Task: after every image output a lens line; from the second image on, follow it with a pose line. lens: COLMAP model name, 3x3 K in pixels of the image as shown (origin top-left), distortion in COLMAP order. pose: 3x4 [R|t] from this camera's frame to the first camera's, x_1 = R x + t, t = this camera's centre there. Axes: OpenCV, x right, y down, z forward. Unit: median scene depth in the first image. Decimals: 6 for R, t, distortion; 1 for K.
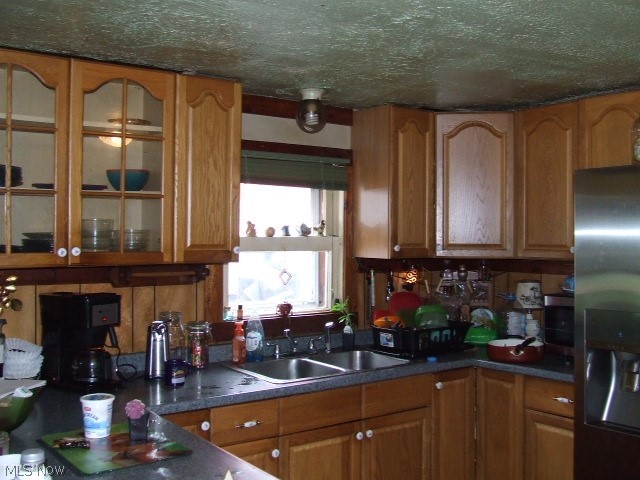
lens RADIAL K [[699.9, 0, 320.0], [0, 699.9, 240.0], [0, 0, 1]] dist [-0.089206, 0.033179]
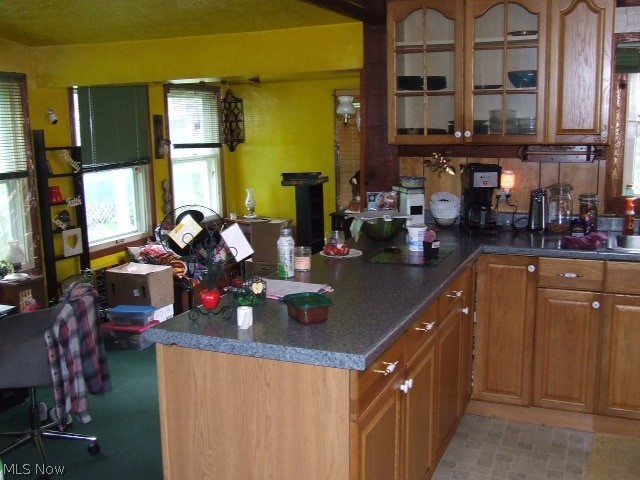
lens RADIAL K [[699.9, 0, 320.0], [0, 699.9, 240.0], [0, 0, 1]] dist [-0.089206, 0.033179]
pose [[0.504321, 0.130072, -0.853664, 0.562132], [0.010396, 0.987604, 0.156622, 0.003904], [0.863454, -0.087862, 0.496717, 0.006258]]
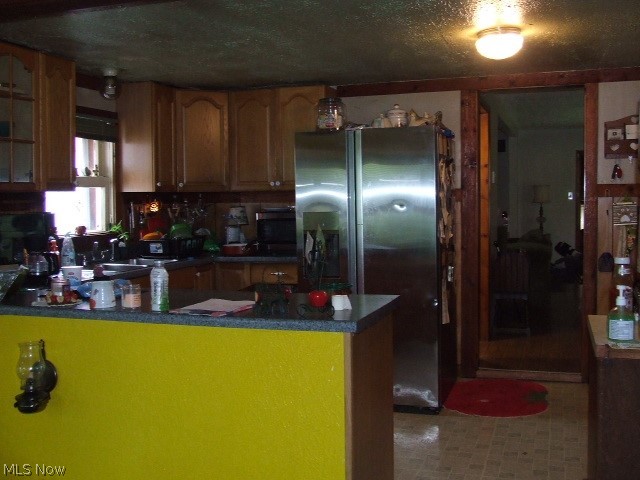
lens RADIAL K [[699.9, 0, 320.0], [0, 699.9, 240.0], [0, 0, 1]] dist [-0.089206, 0.033179]
pose [[0.820494, -0.048460, 0.569598, -0.446837], [0.016564, 0.997997, 0.061048, 0.045402], [-0.571416, -0.040654, 0.819653, -0.363244]]
